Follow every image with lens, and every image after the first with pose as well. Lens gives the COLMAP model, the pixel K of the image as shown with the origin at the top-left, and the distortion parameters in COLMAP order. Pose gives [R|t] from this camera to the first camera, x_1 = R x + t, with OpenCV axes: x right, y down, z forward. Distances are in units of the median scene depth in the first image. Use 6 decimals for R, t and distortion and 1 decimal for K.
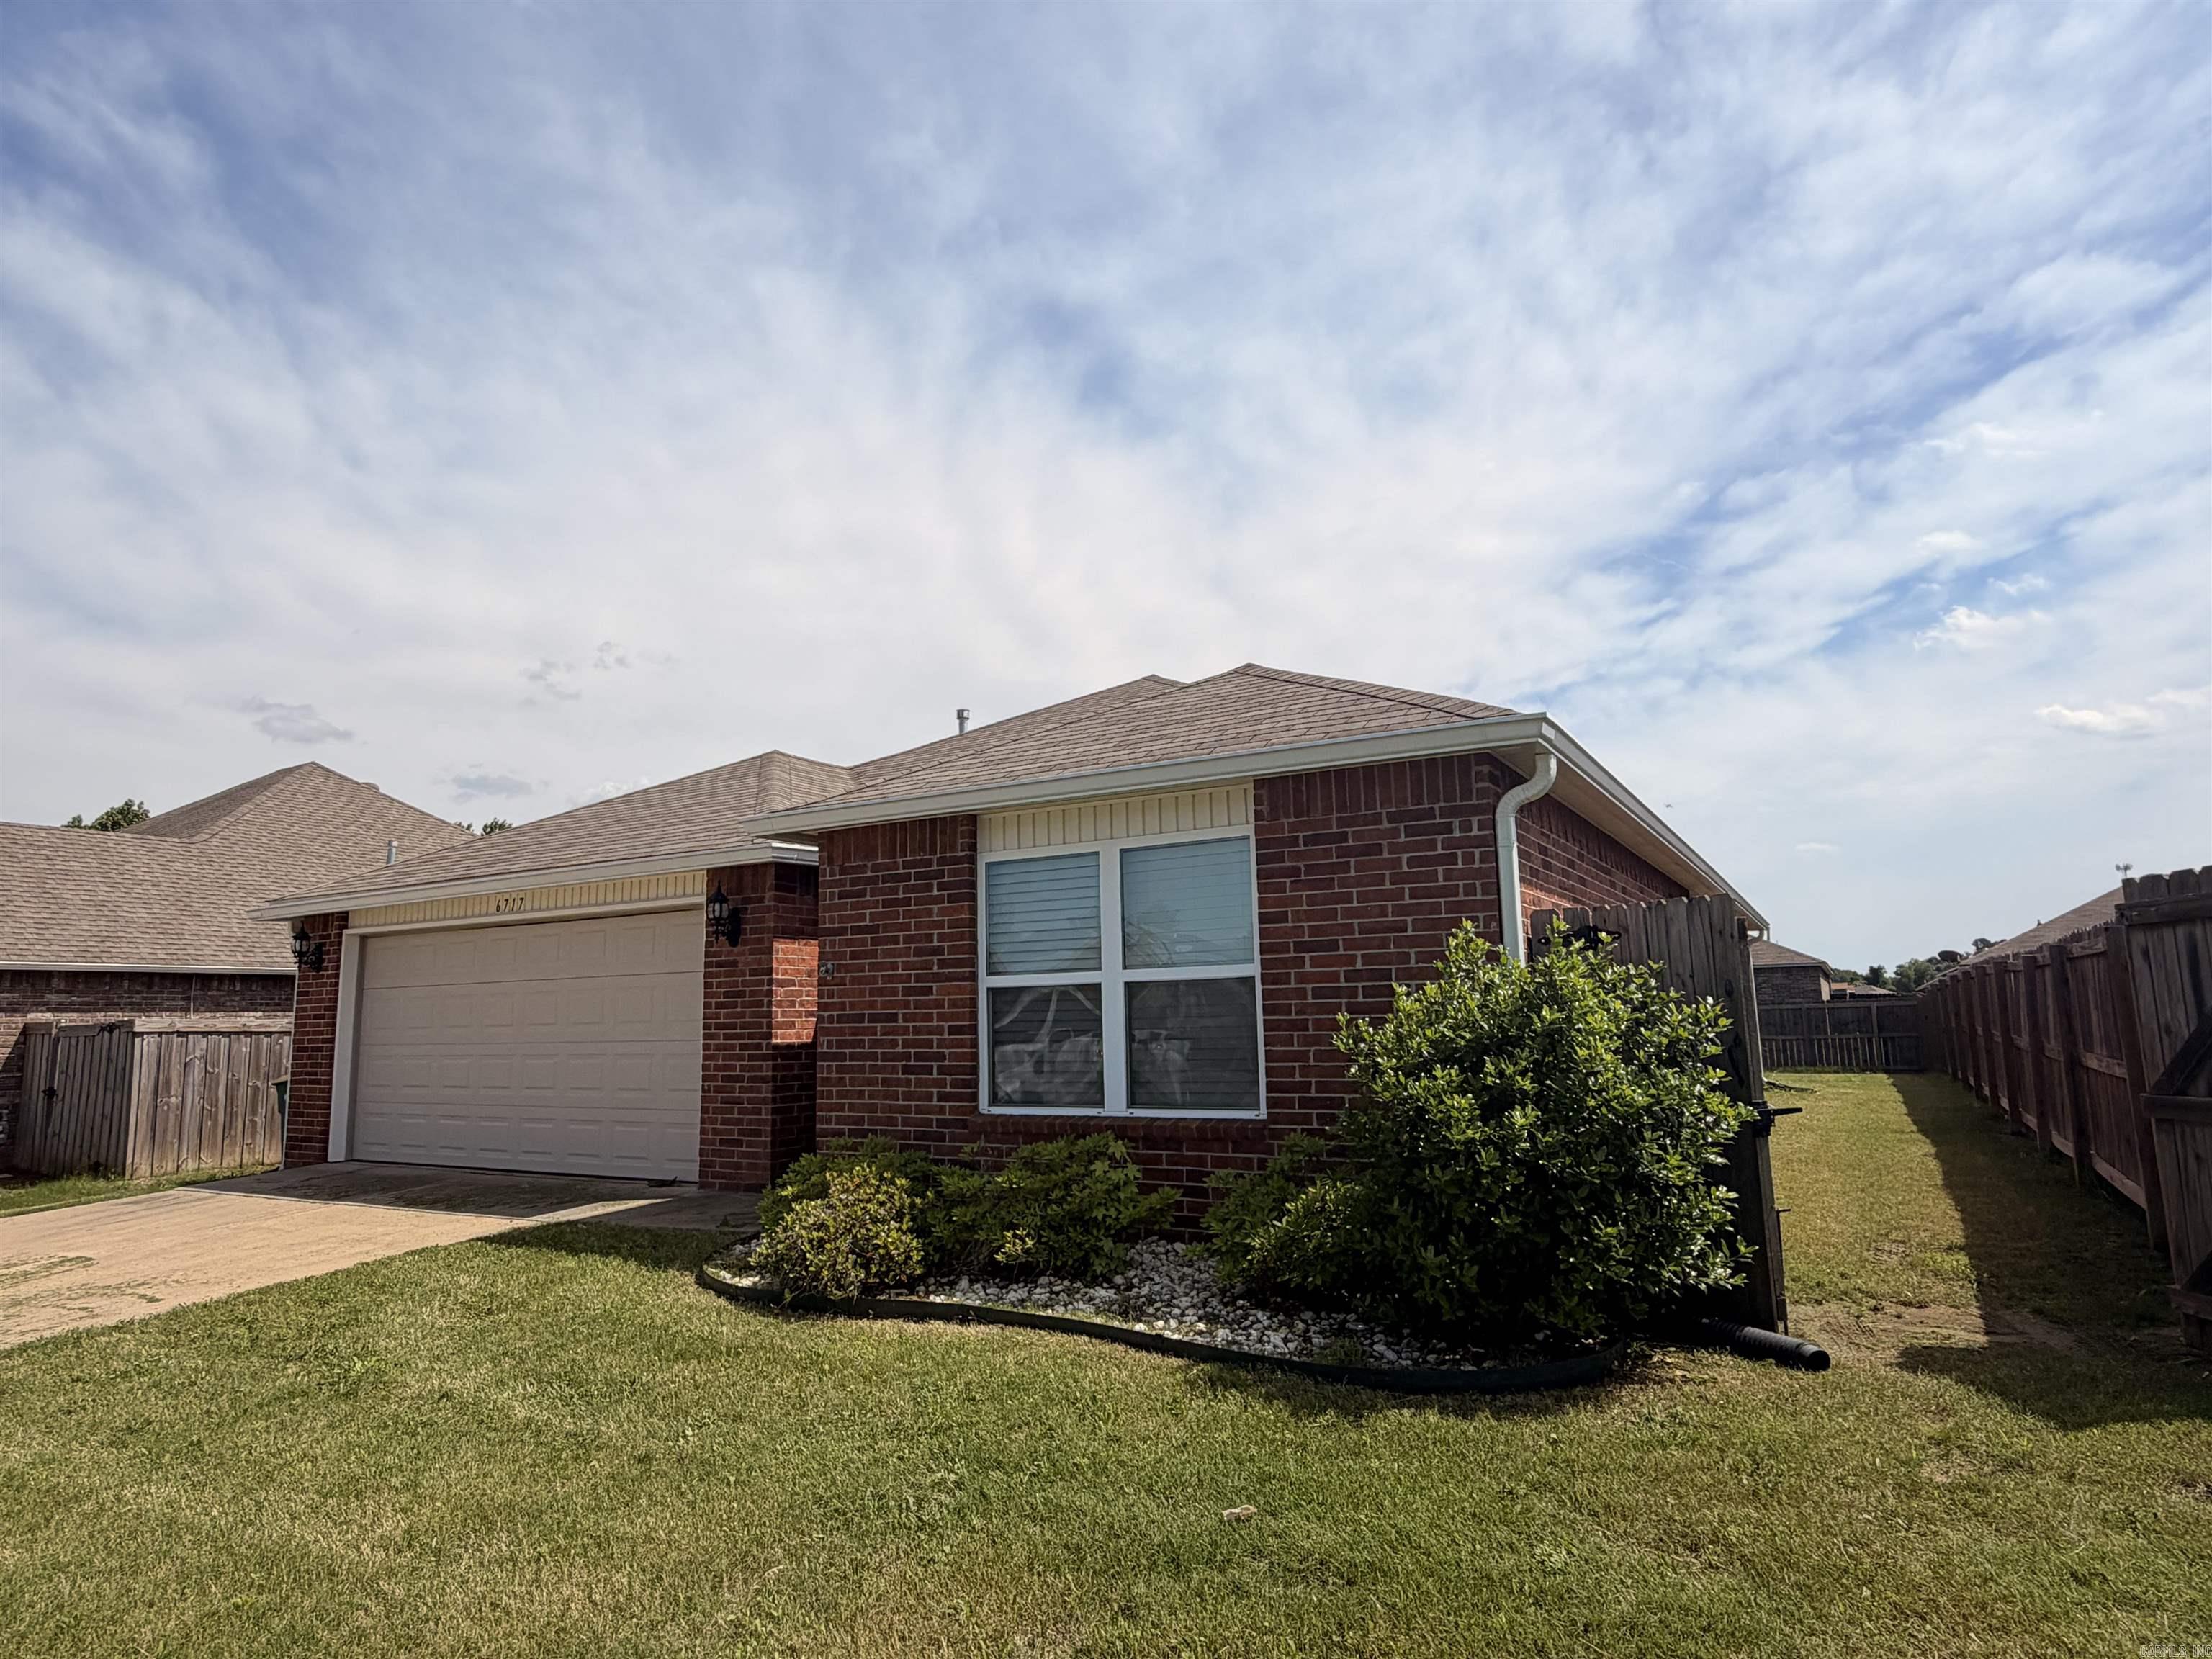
lens RADIAL K [[1284.5, 0, 1104.7], [0, 1284.5, 821.2], [0, 0, 1]] dist [0.009825, -0.003822]
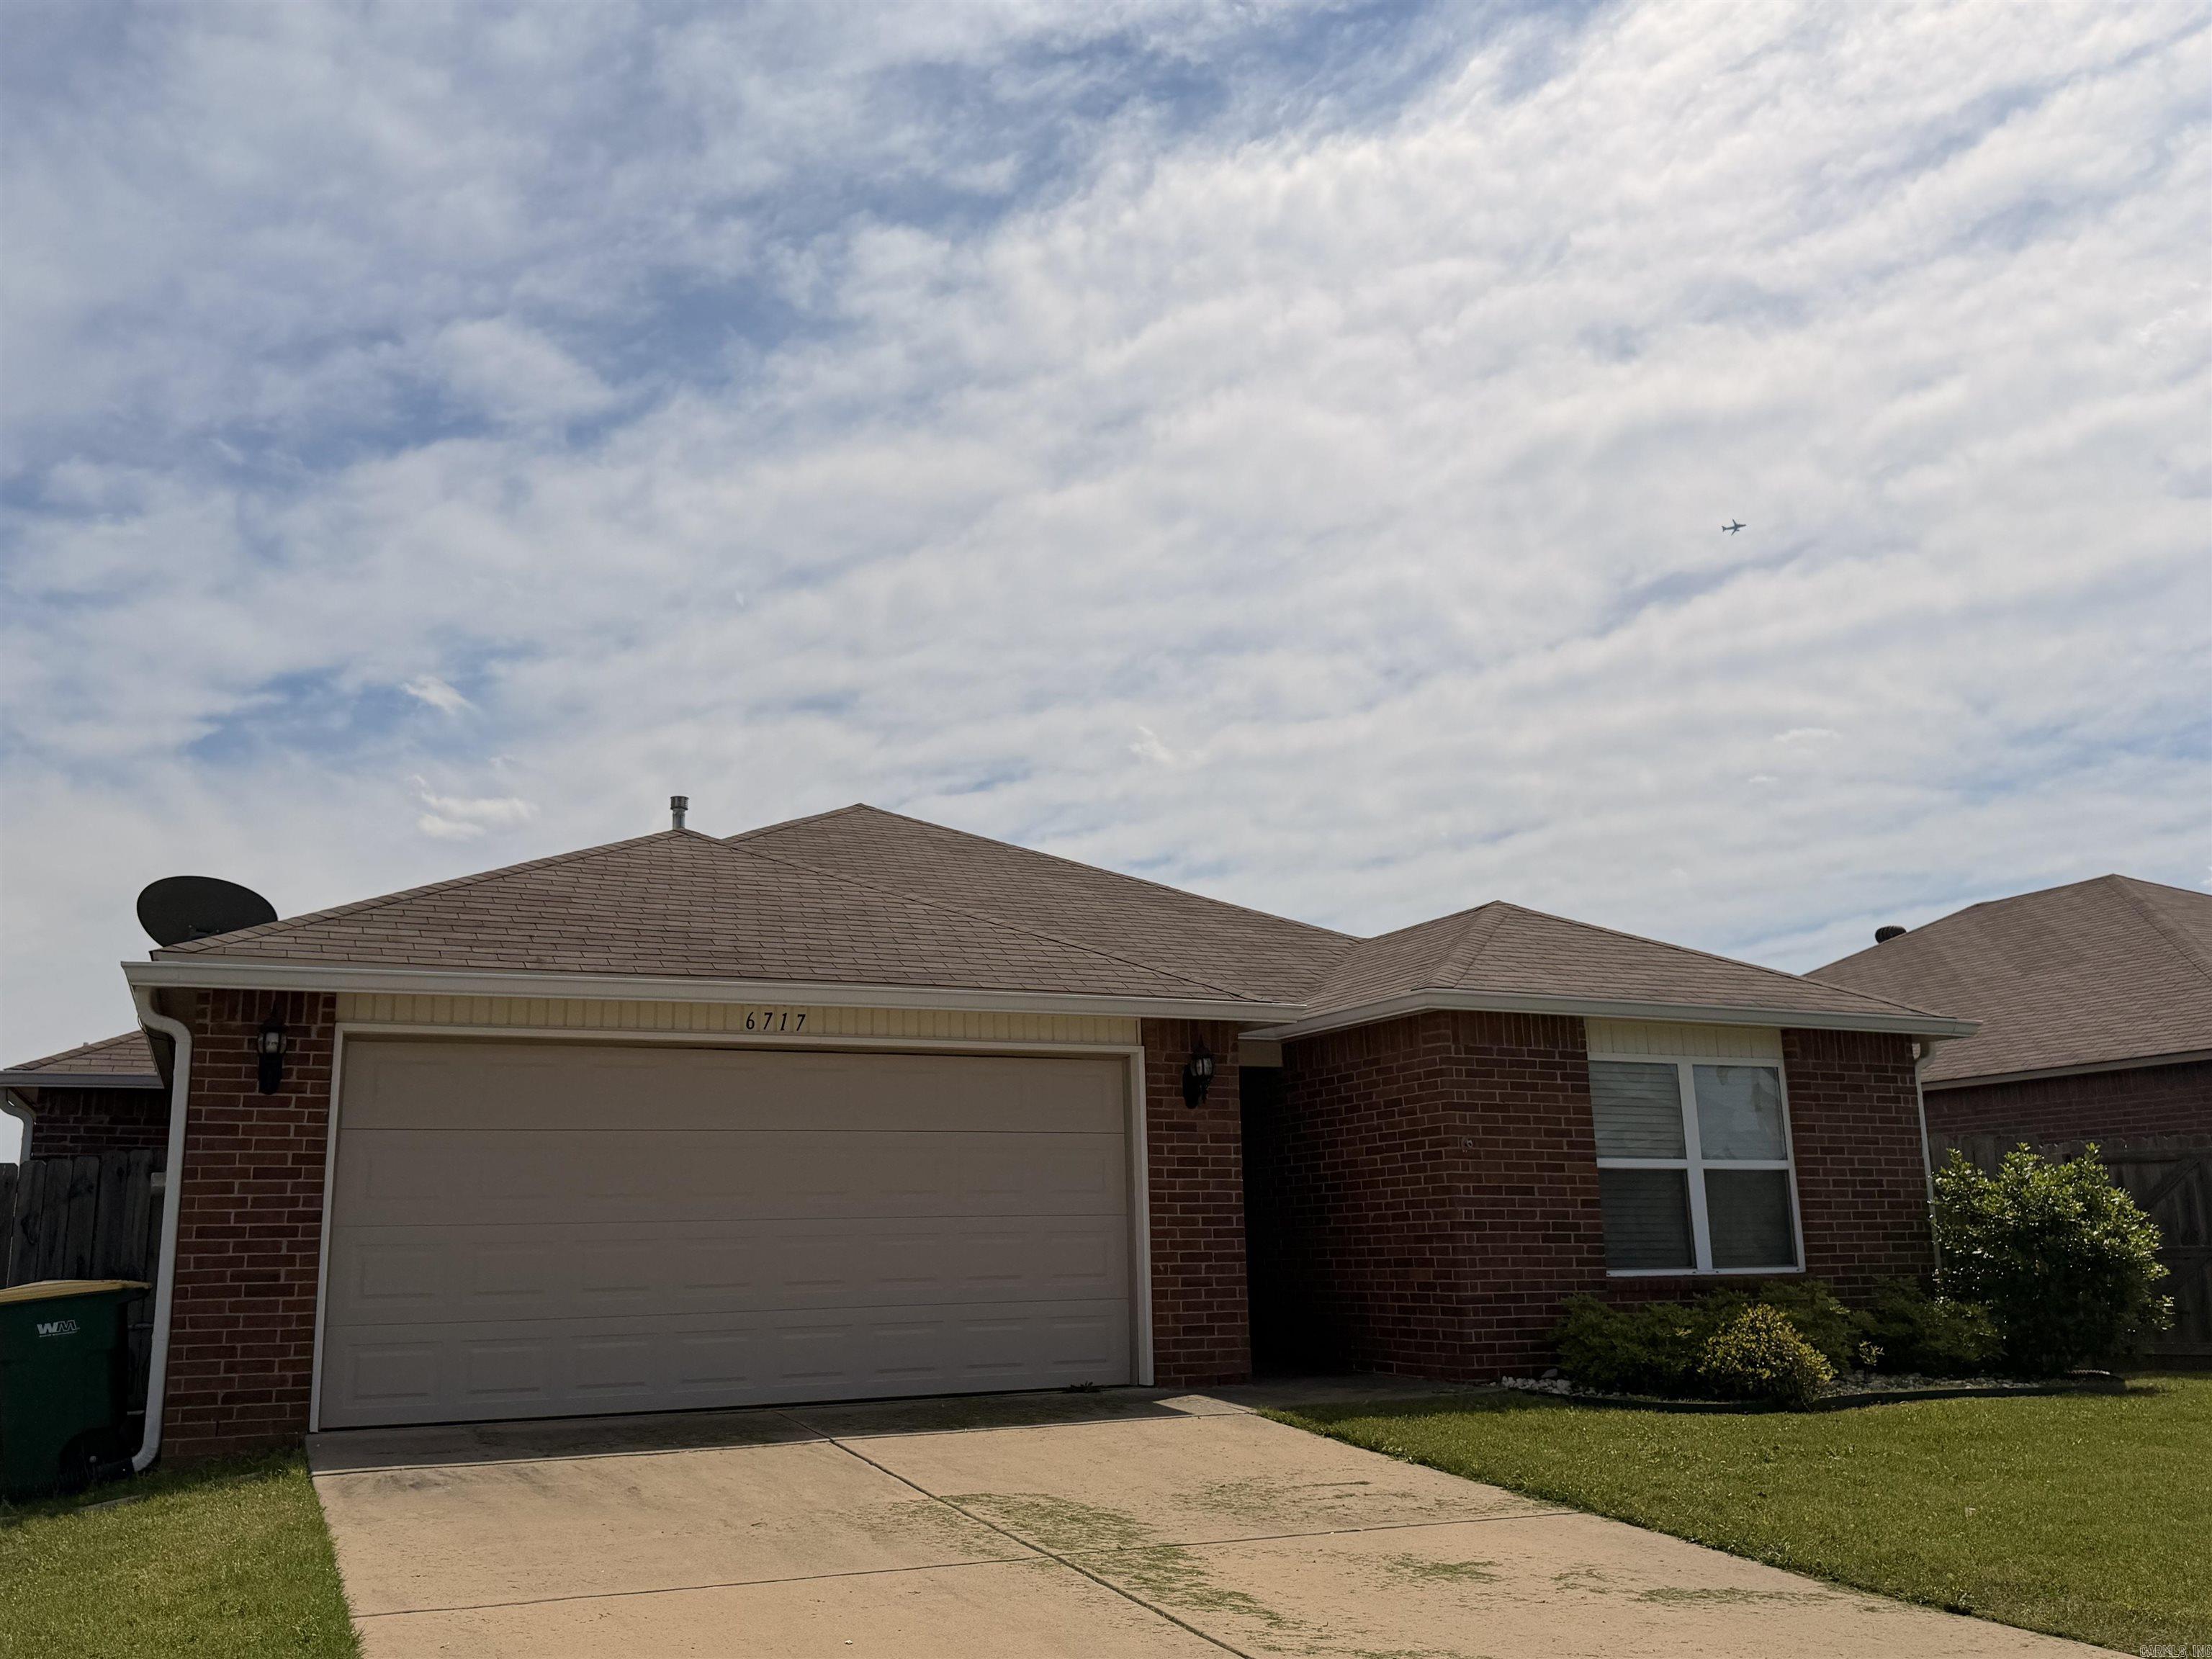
lens RADIAL K [[1982.3, 0, 1106.4], [0, 1982.3, 827.1], [0, 0, 1]] dist [0.113362, -0.019394]
pose [[0.557173, 0.188594, 0.808697, -1.842246], [-0.120255, 0.981928, -0.146140, 0.142032], [-0.821643, -0.015825, 0.569783, 0.323321]]
